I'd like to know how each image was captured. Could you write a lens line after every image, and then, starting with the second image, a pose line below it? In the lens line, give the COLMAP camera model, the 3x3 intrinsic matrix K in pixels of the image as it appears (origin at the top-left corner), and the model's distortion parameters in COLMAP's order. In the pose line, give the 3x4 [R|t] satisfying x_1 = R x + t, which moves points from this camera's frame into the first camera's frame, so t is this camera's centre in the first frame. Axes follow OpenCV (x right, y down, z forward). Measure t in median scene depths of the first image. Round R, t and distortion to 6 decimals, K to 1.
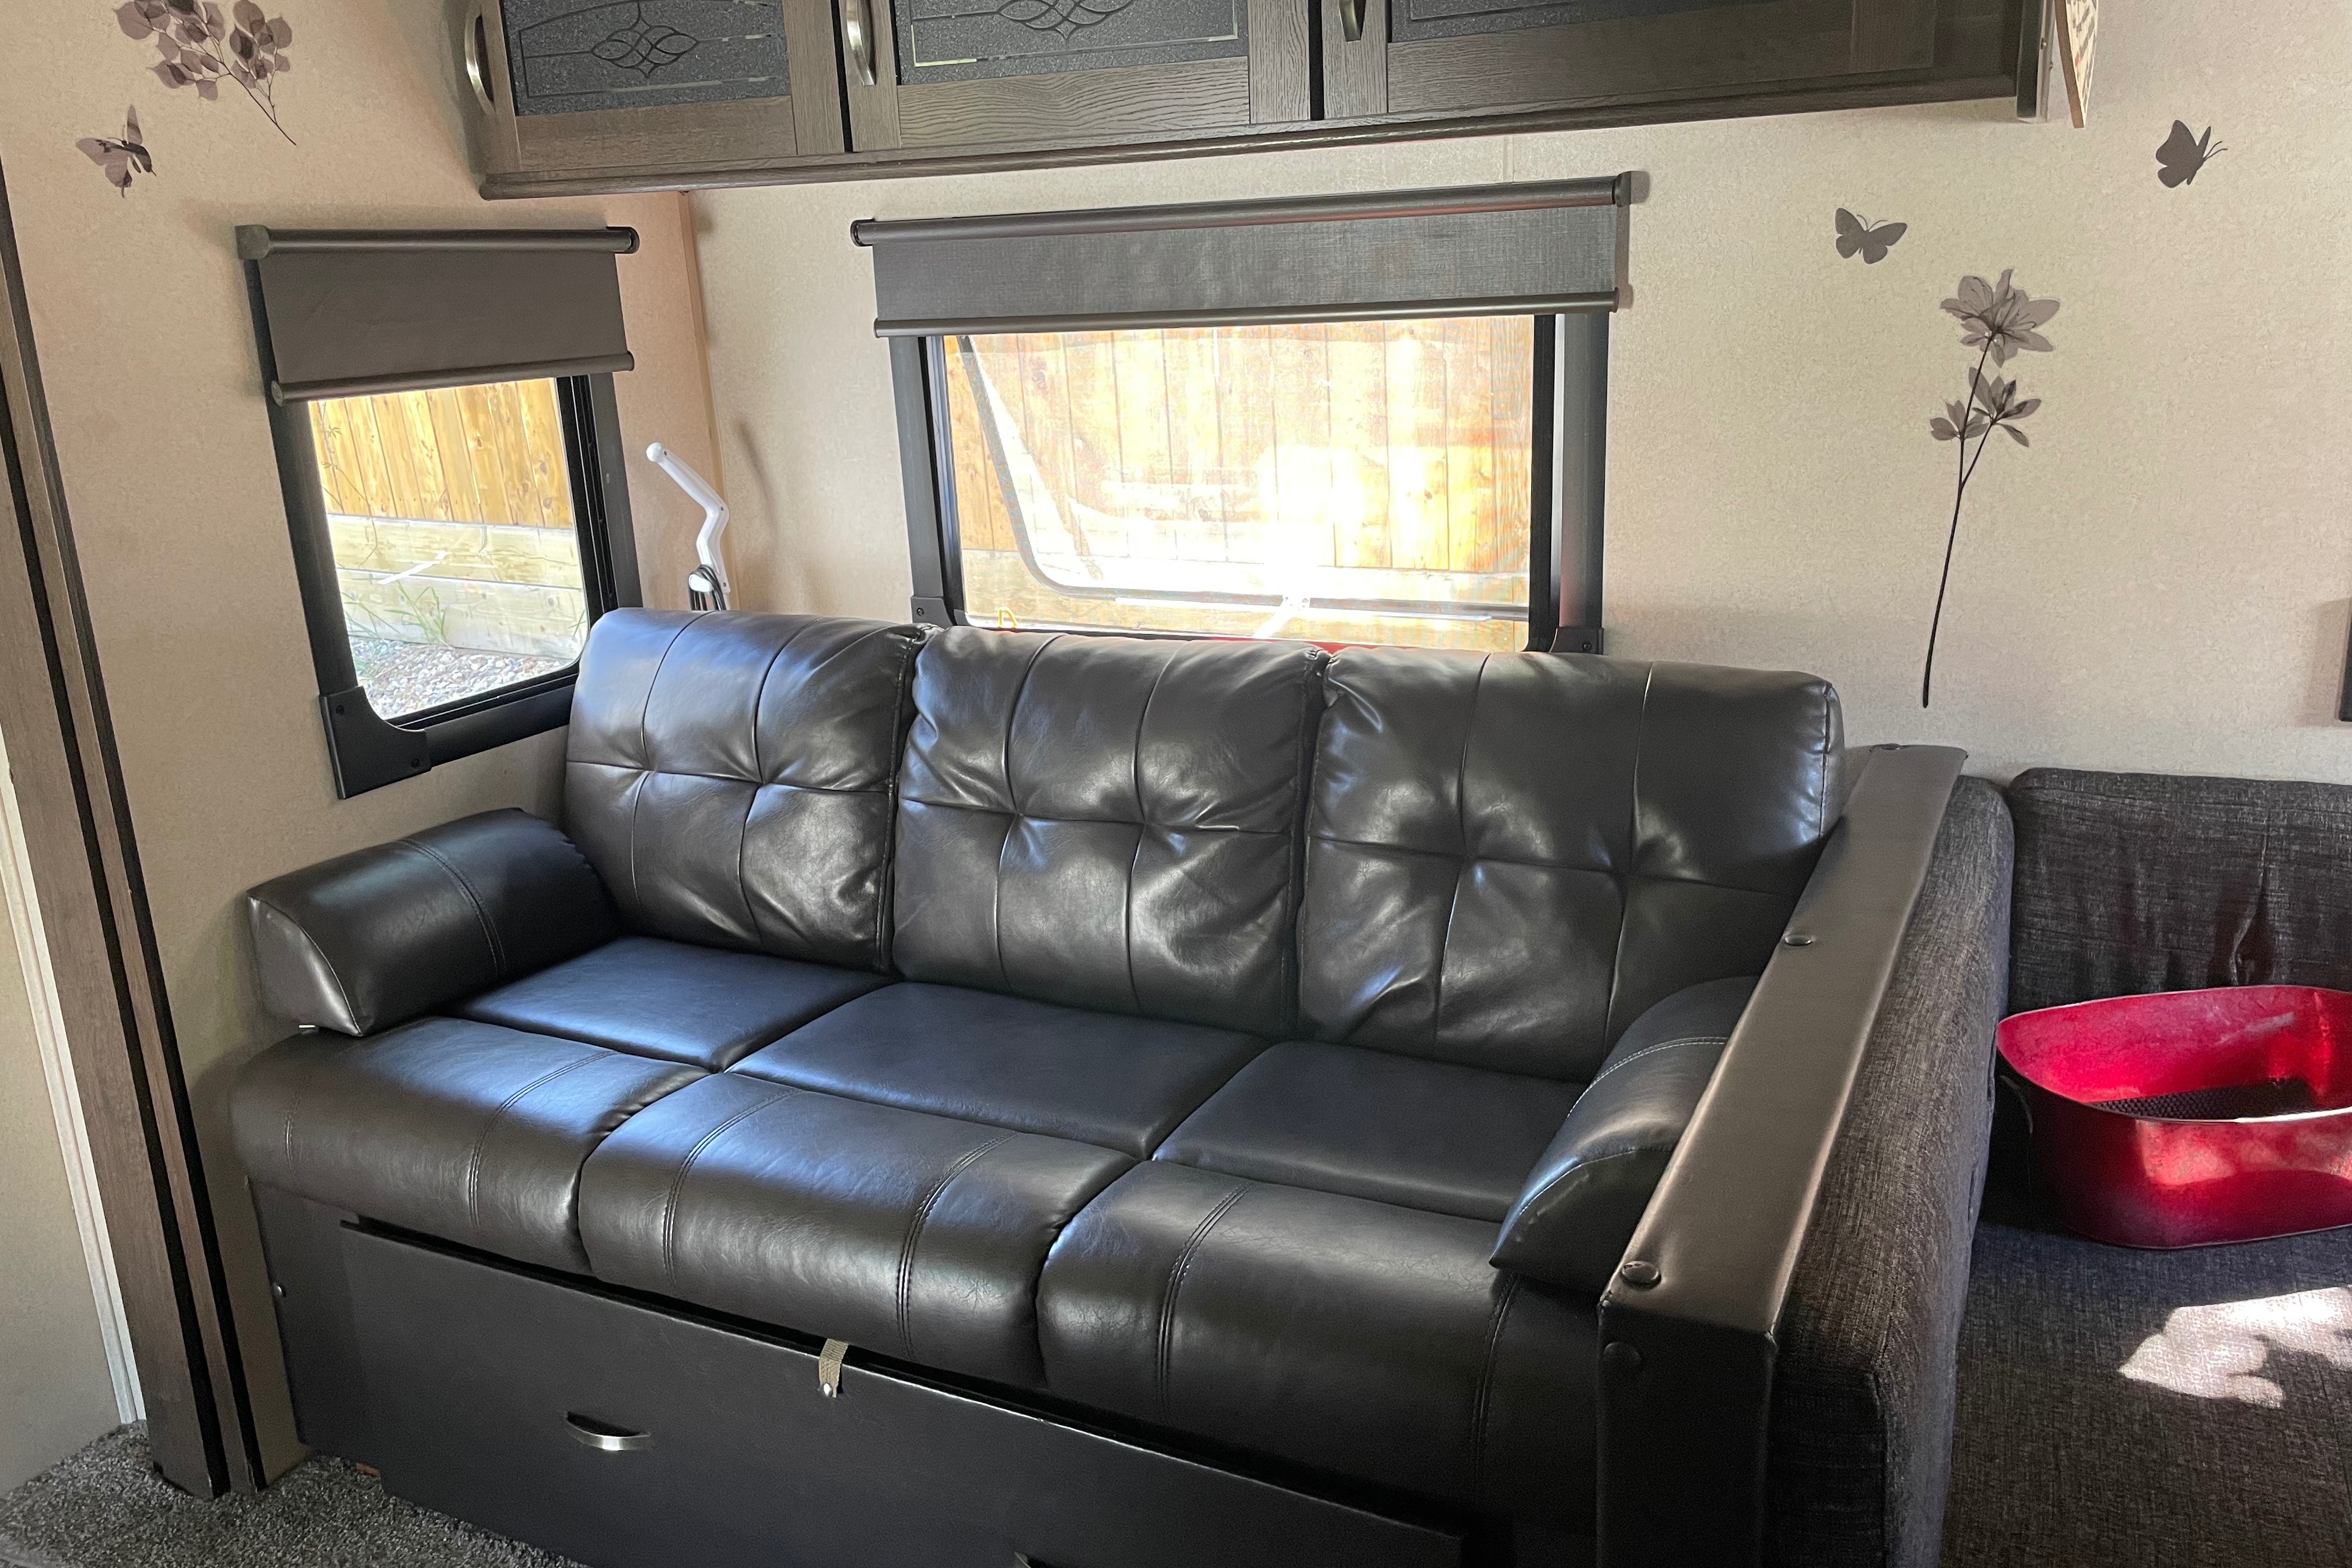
lens RADIAL K [[1774.5, 0, 1176.0], [0, 1774.5, 784.0], [0, 0, 1]] dist [0.059388, -0.097329]
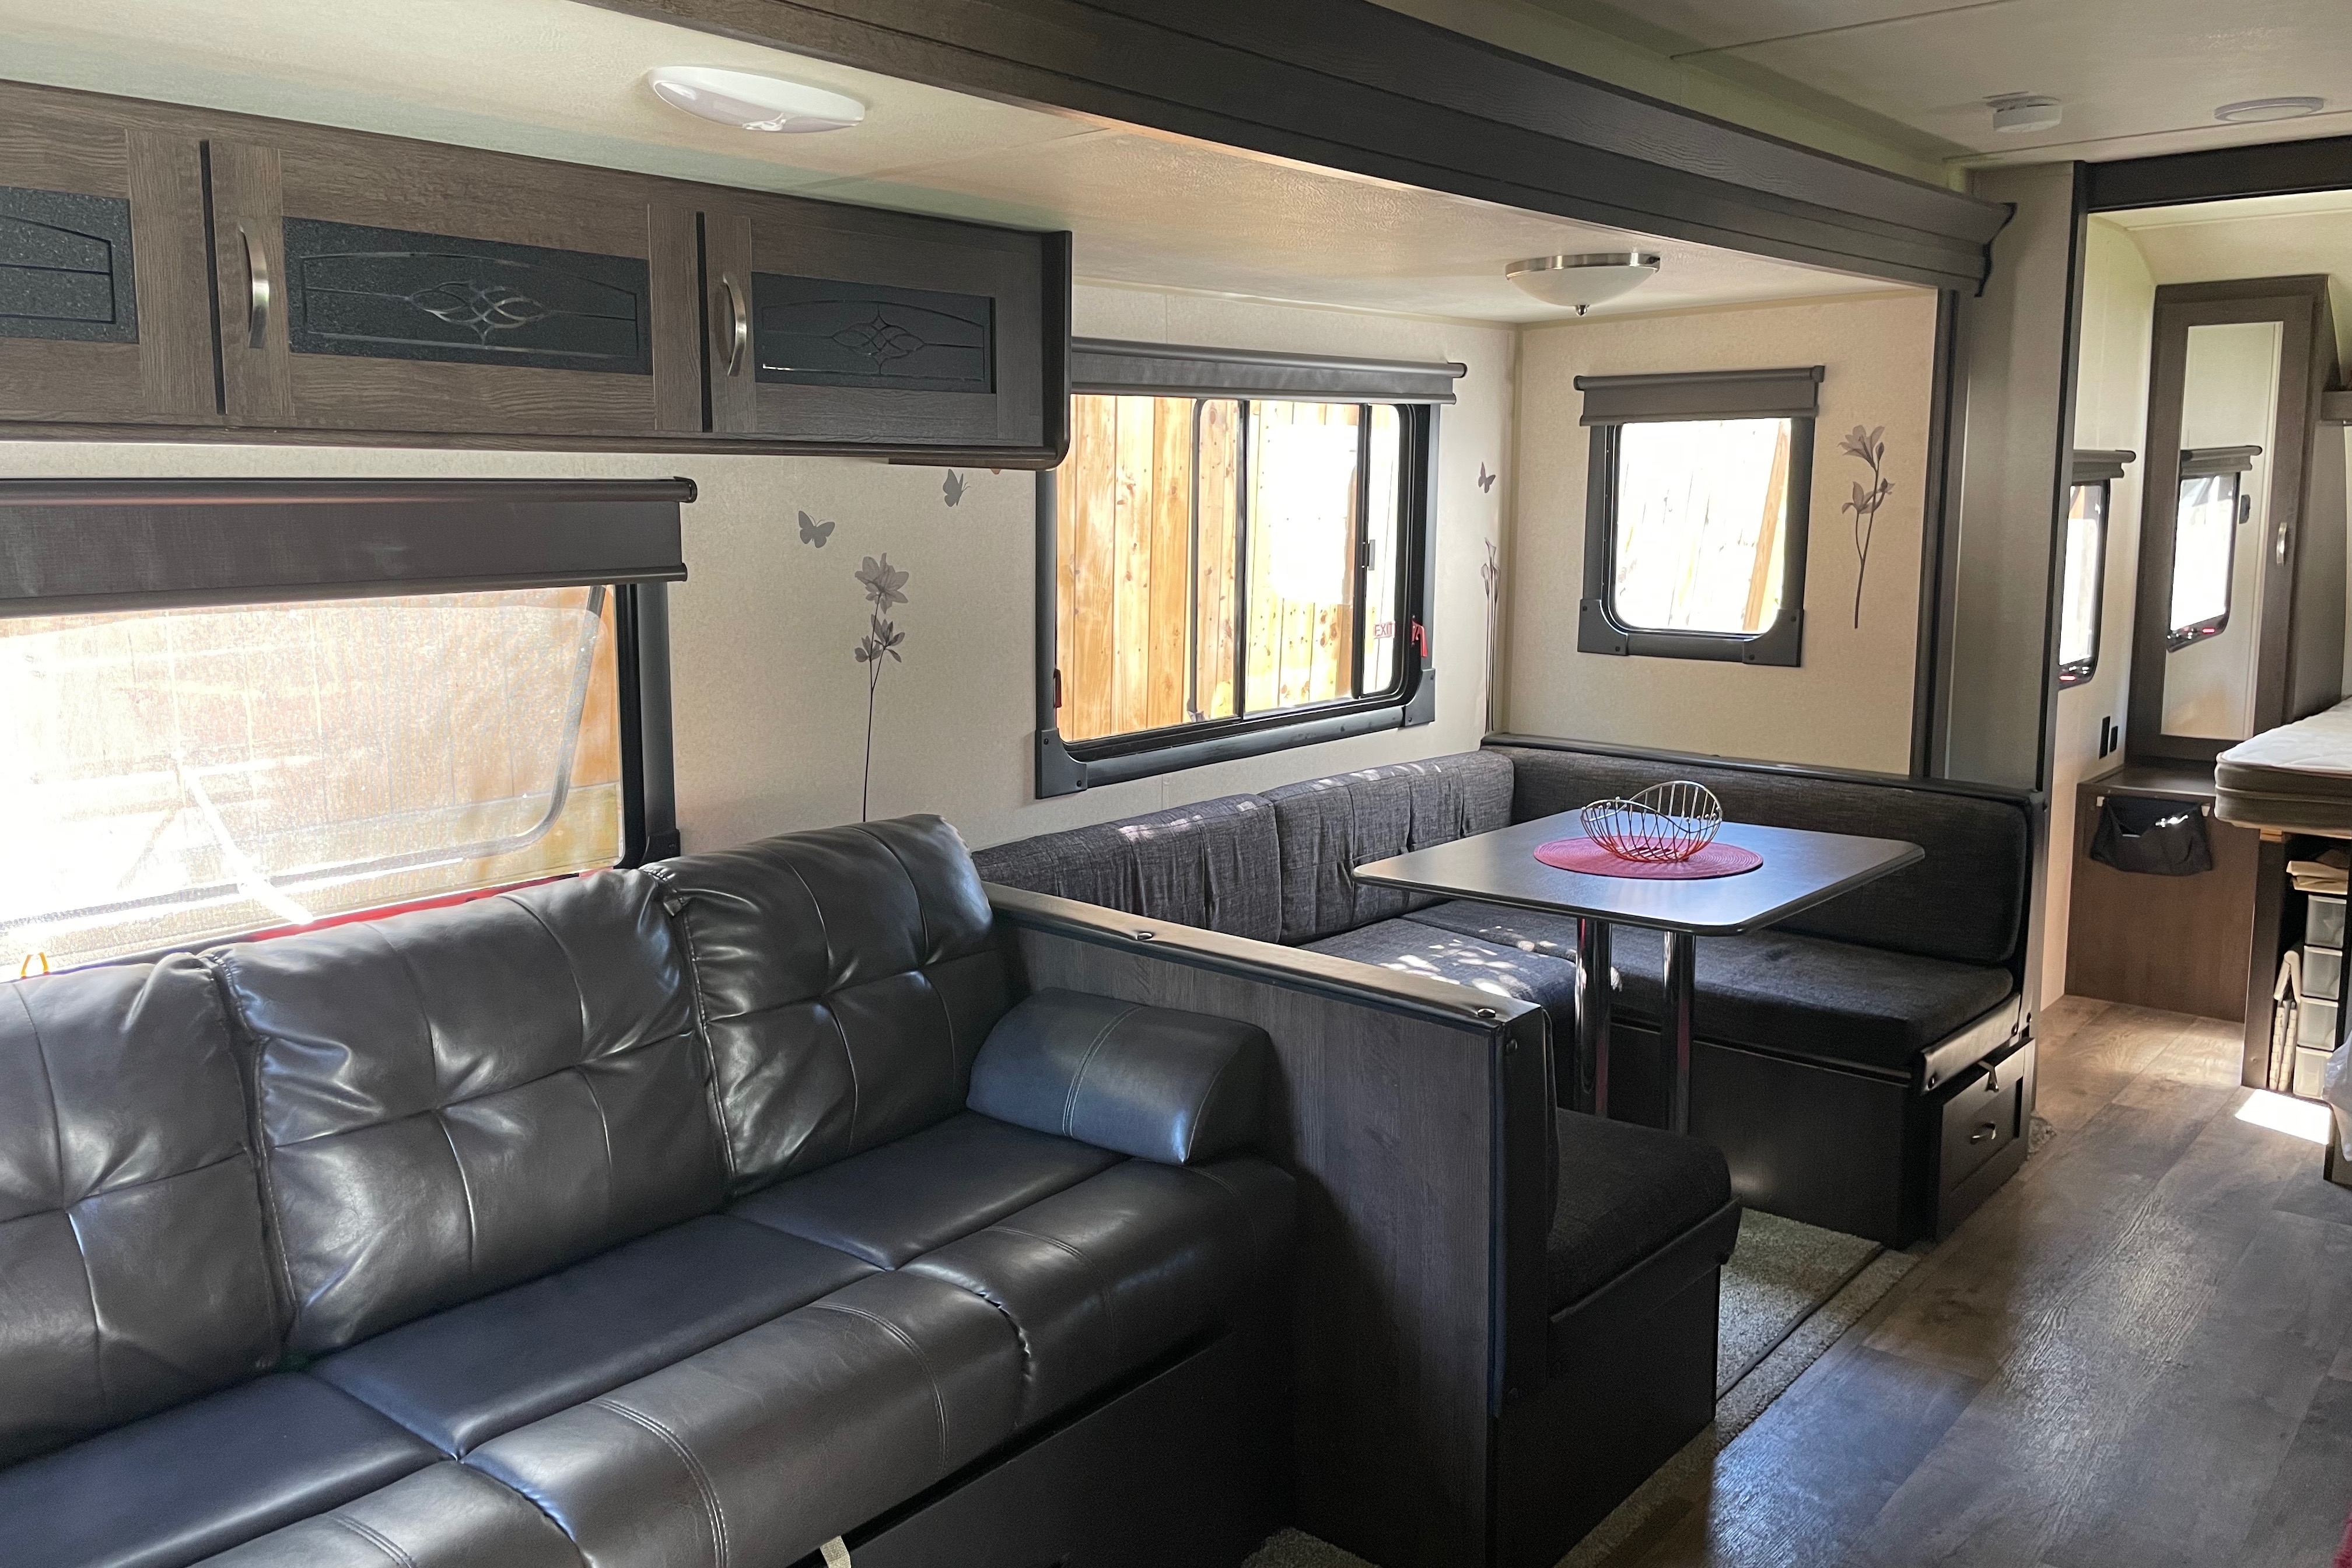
lens RADIAL K [[1774.5, 0, 1176.0], [0, 1774.5, 784.0], [0, 0, 1]] dist [0.059388, -0.097329]
pose [[0.240877, -0.117251, 0.963447, -0.960403], [0.264969, 0.962911, 0.050939, -0.098371], [-0.933686, 0.243013, 0.263011, 0.378676]]
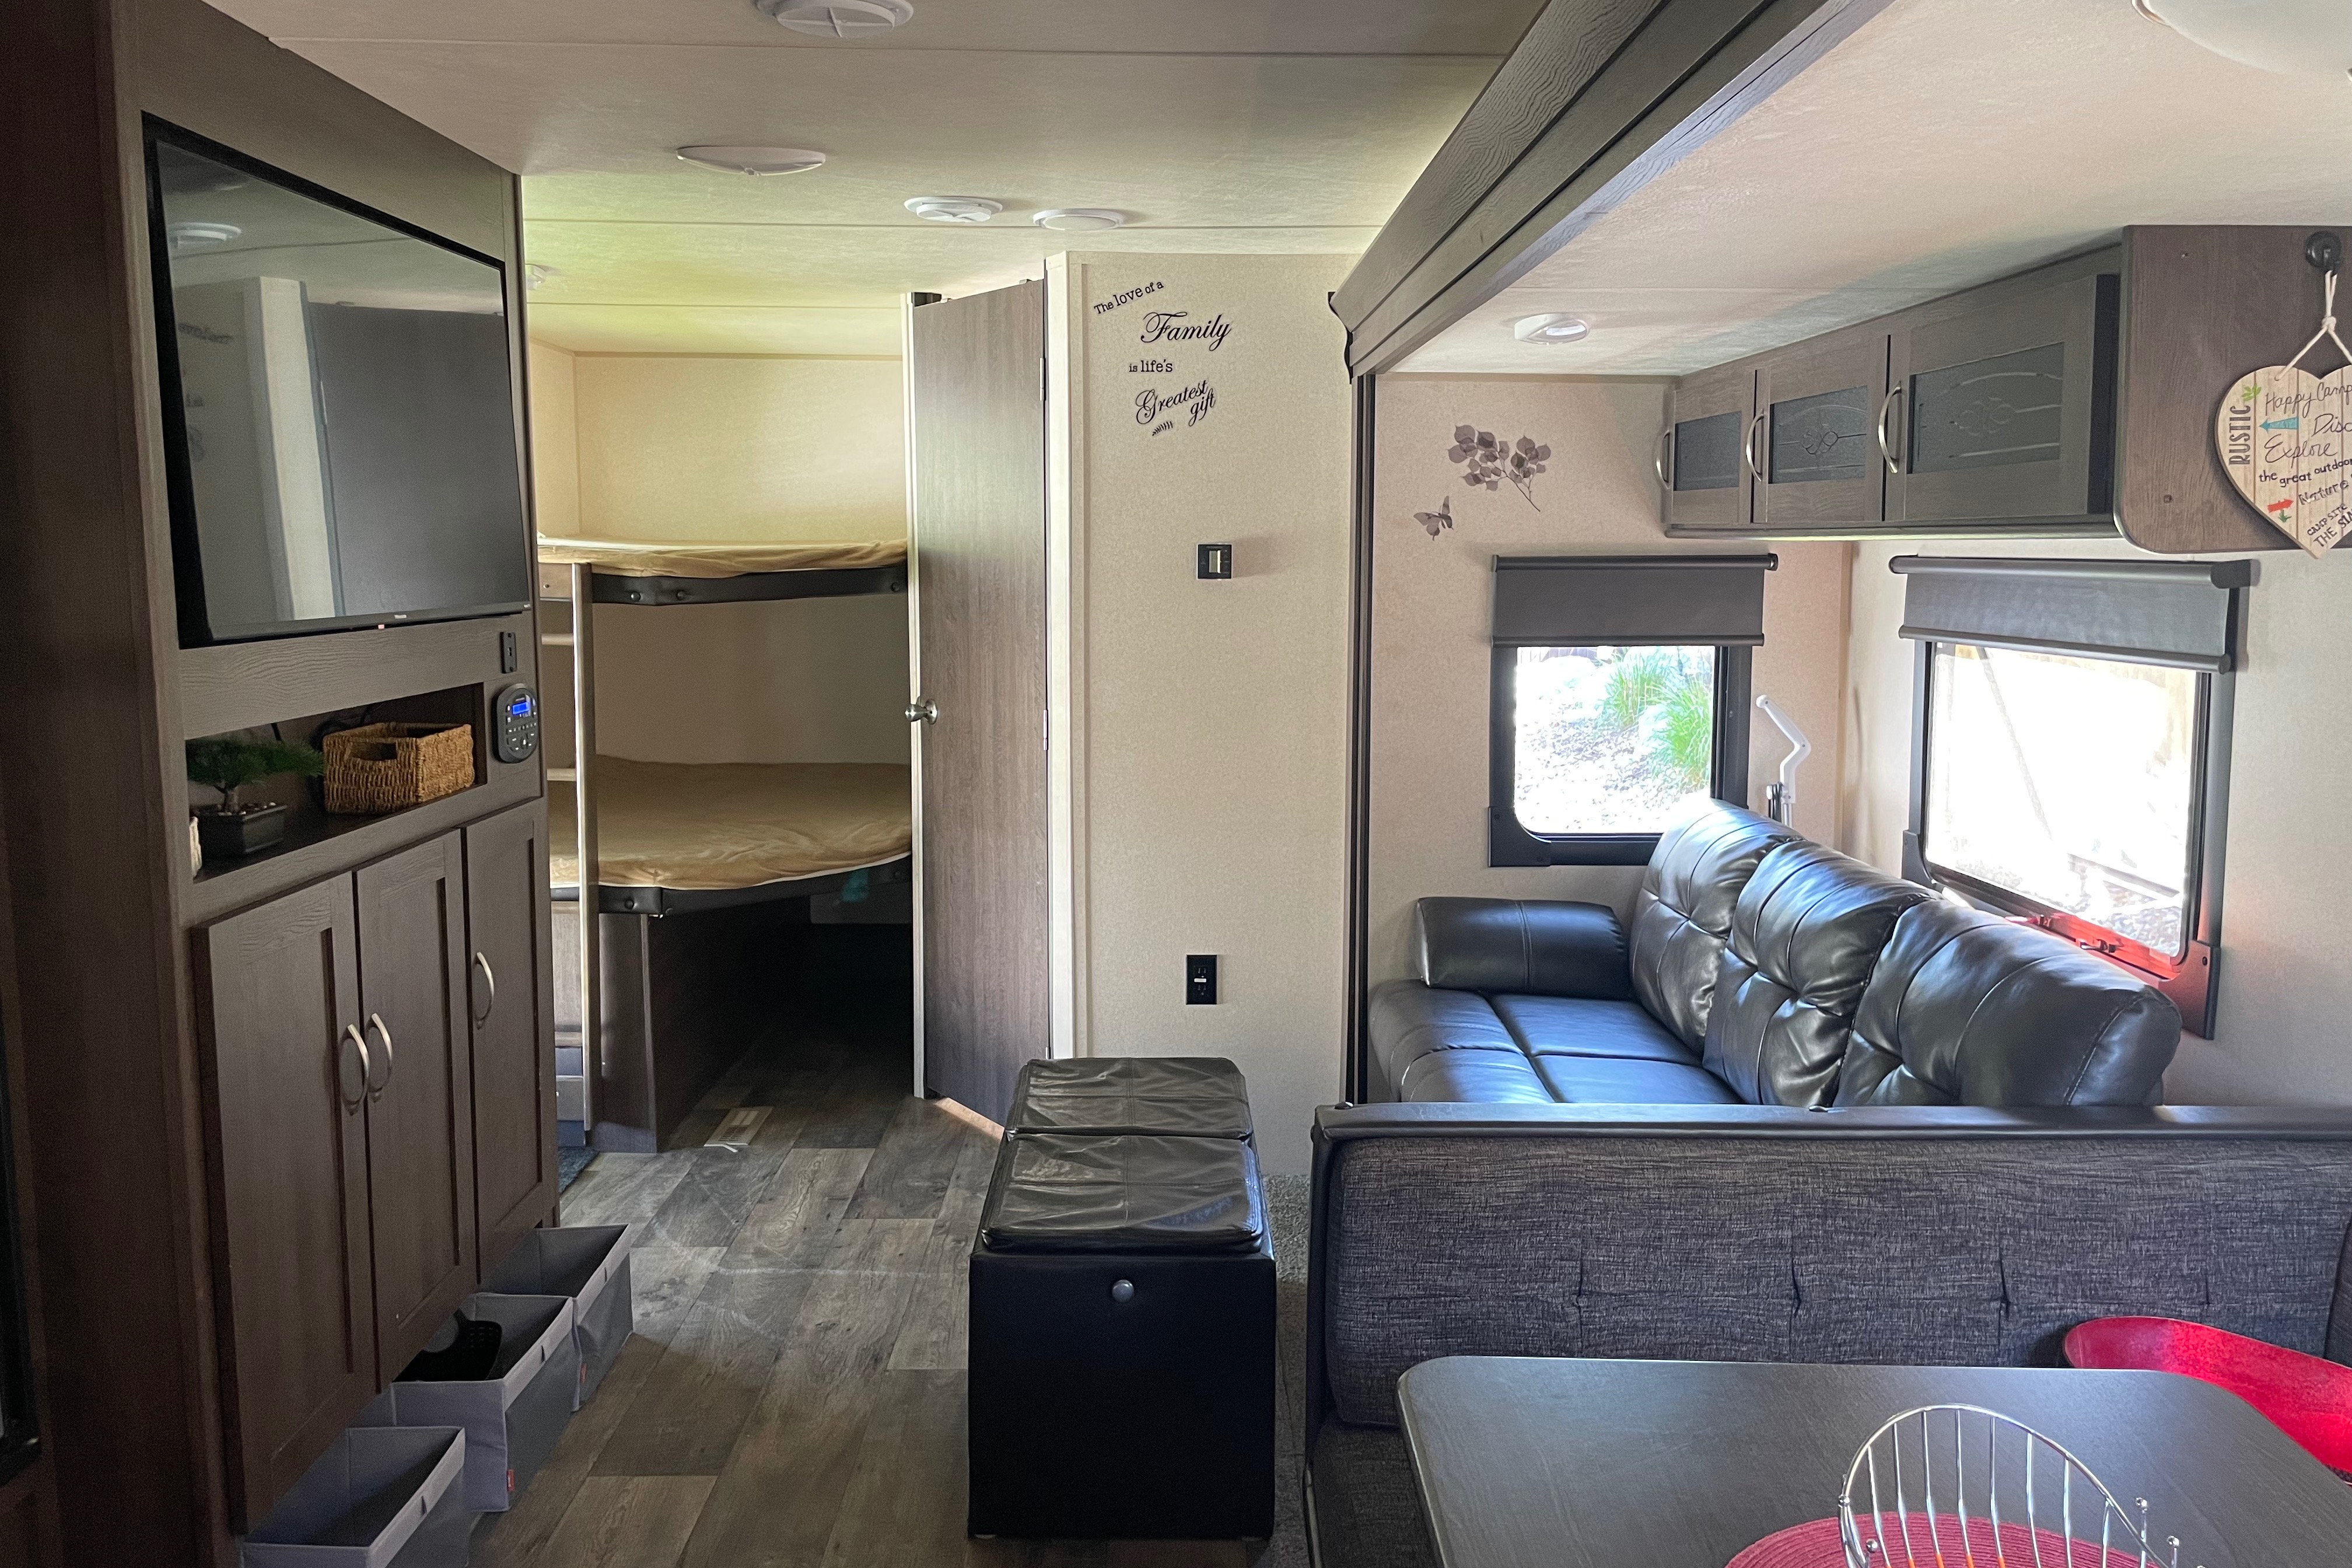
lens RADIAL K [[1774.5, 0, 1176.0], [0, 1774.5, 784.0], [0, 0, 1]] dist [0.059388, -0.097329]
pose [[0.454613, 0.160408, -0.876126, 1.008745], [-0.262885, 0.963994, 0.040088, -0.065454], [0.851011, 0.212096, 0.480413, -0.136707]]
